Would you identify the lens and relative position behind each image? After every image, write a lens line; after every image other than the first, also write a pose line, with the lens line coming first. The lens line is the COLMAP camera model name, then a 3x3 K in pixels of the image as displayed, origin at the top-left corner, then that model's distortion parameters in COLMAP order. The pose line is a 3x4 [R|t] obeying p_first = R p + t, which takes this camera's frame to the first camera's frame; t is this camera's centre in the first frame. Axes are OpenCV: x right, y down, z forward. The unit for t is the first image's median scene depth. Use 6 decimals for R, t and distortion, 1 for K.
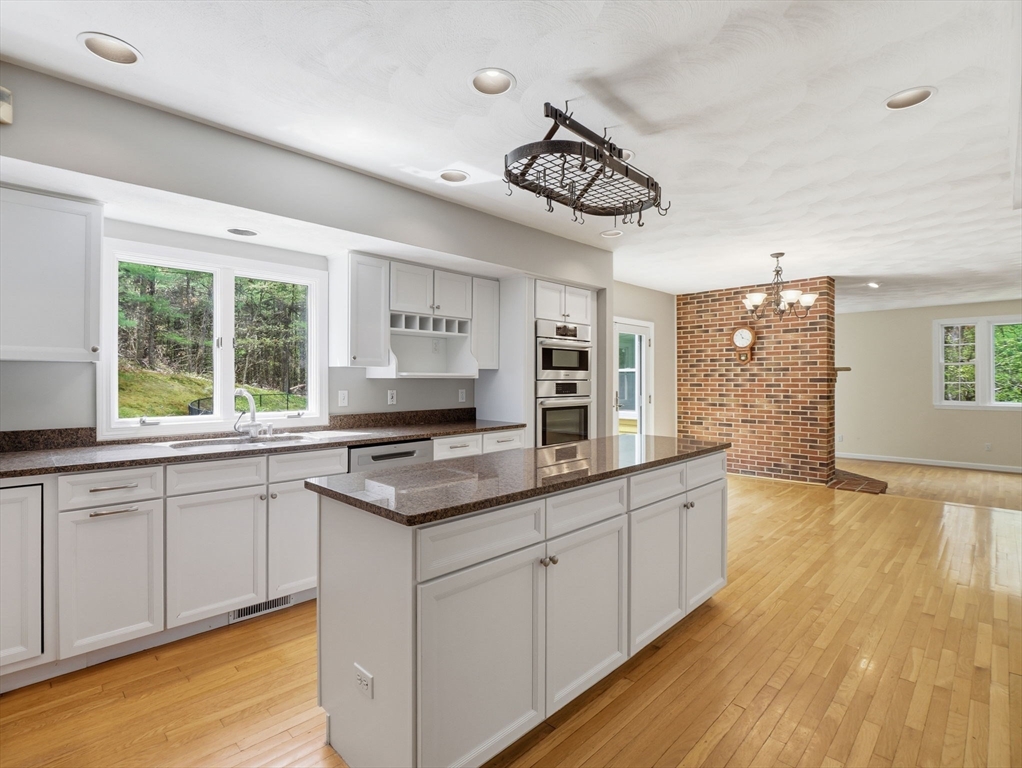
lens RADIAL K [[501.8, 0, 514.3], [0, 501.8, 377.1], [0, 0, 1]] dist [-0.011296, -0.002725]
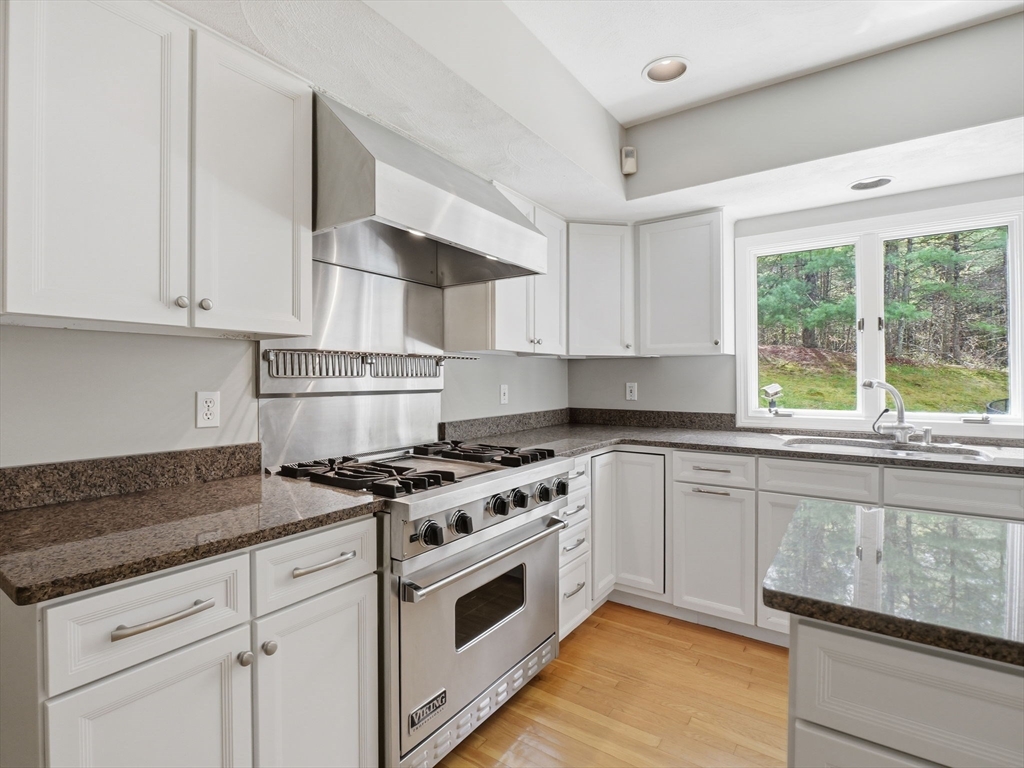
lens RADIAL K [[502.7, 0, 505.3], [0, 502.7, 378.2], [0, 0, 1]] dist [-0.011296, -0.002725]
pose [[0.166068, 0.000125, -0.986114, 0.108796], [0.008323, 0.999964, 0.001528, 0.011011], [0.986079, -0.008461, 0.166061, 0.215472]]
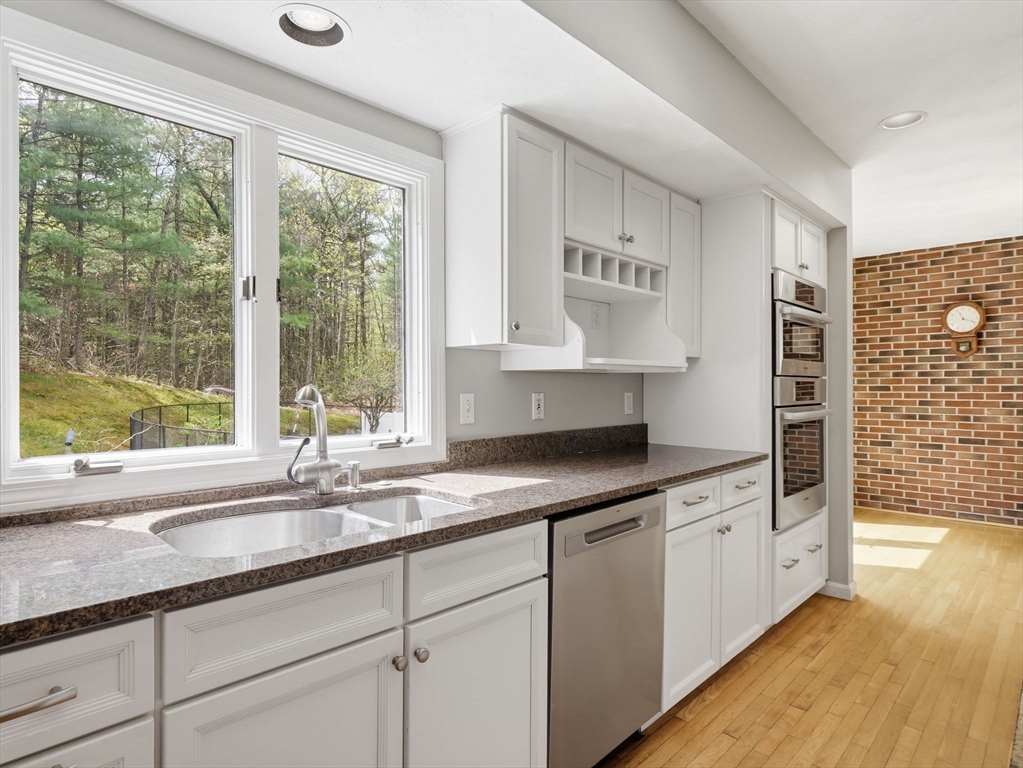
lens RADIAL K [[573.6, 0, 503.9], [0, 573.6, 385.3], [0, 0, 1]] dist [-0.007132, 0.001340]
pose [[0.999928, 0.000211, 0.012031, -0.288720], [-0.000258, 0.999992, 0.003920, 0.015096], [-0.012030, -0.003923, 0.999920, 0.375201]]
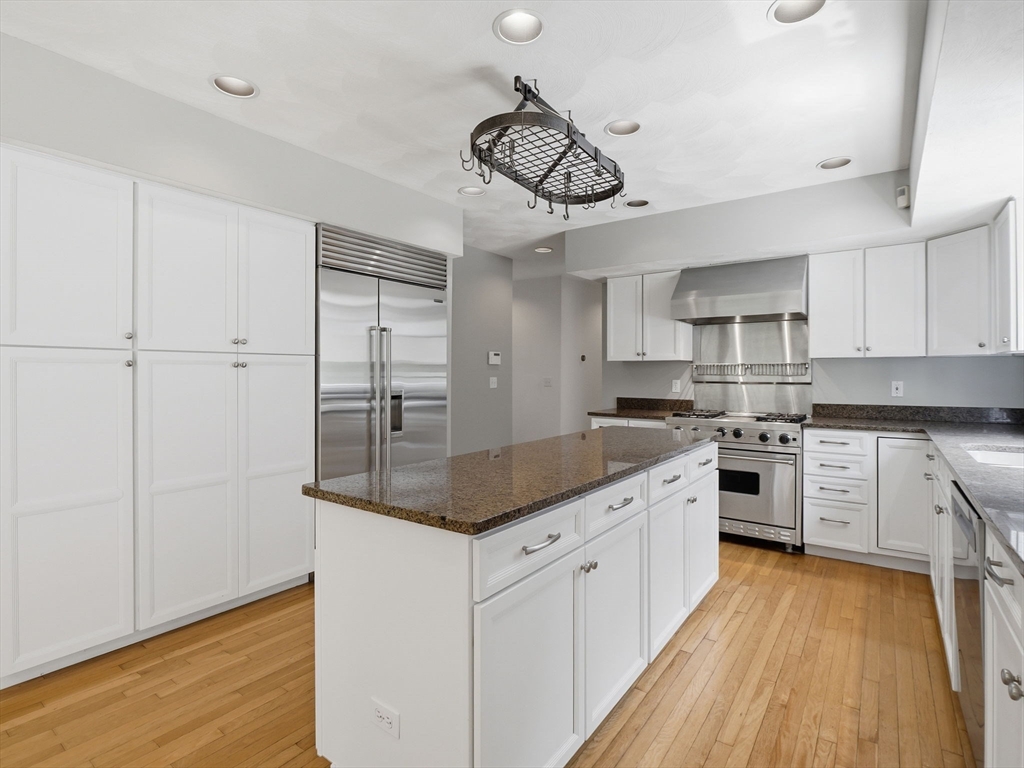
lens RADIAL K [[507.3, 0, 509.2], [0, 507.3, 378.5], [0, 0, 1]] dist [-0.032539, -0.000650]
pose [[-0.989792, 0.002198, -0.142500, 0.217308], [0.001542, 0.999988, 0.004713, 0.011459], [0.142509, 0.004445, -0.989784, 1.149112]]
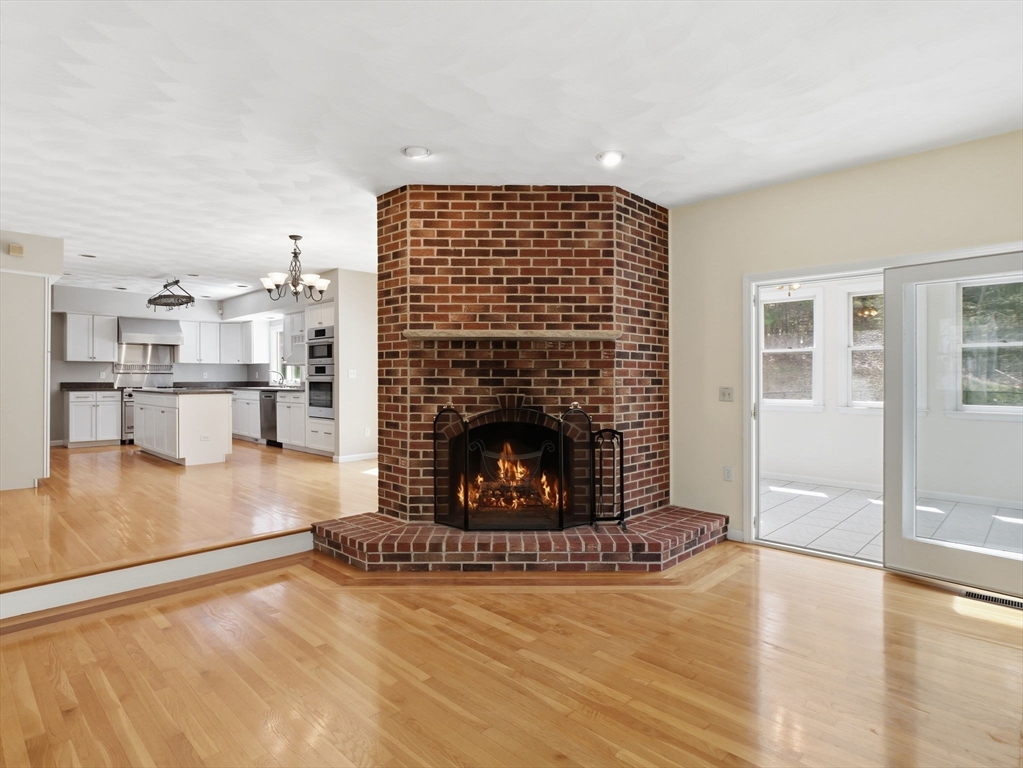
lens RADIAL K [[573.6, 0, 504.5], [0, 573.6, 382.4], [0, 0, 1]] dist [-0.007132, 0.001340]
pose [[0.012479, 0.004160, -0.999913, 2.162591], [0.004167, 0.999982, 0.004213, 0.063601], [0.999913, -0.004219, 0.012461, 1.752422]]
